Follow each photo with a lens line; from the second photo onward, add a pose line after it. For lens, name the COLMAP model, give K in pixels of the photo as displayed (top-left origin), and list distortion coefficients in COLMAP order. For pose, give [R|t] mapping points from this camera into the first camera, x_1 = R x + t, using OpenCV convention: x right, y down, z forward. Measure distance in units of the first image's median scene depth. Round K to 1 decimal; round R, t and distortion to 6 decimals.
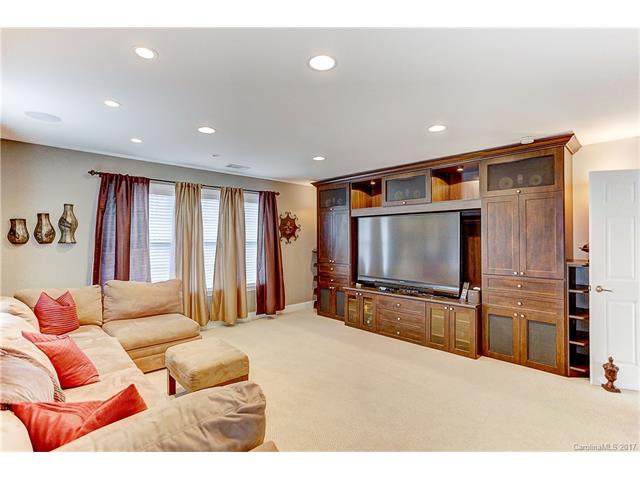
lens RADIAL K [[313.2, 0, 319.1], [0, 313.2, 234.9], [0, 0, 1]] dist [-0.050567, 0.034962]
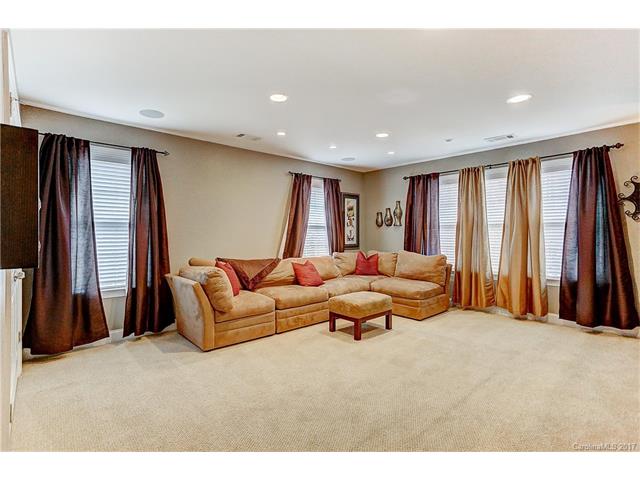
lens RADIAL K [[313.2, 0, 319.1], [0, 313.2, 234.9], [0, 0, 1]] dist [-0.050567, 0.034962]
pose [[-0.022740, 0.002778, -0.999738, 0.673292], [0.011175, 0.999934, 0.002524, 0.054216], [0.999679, -0.011114, -0.022769, 0.529096]]
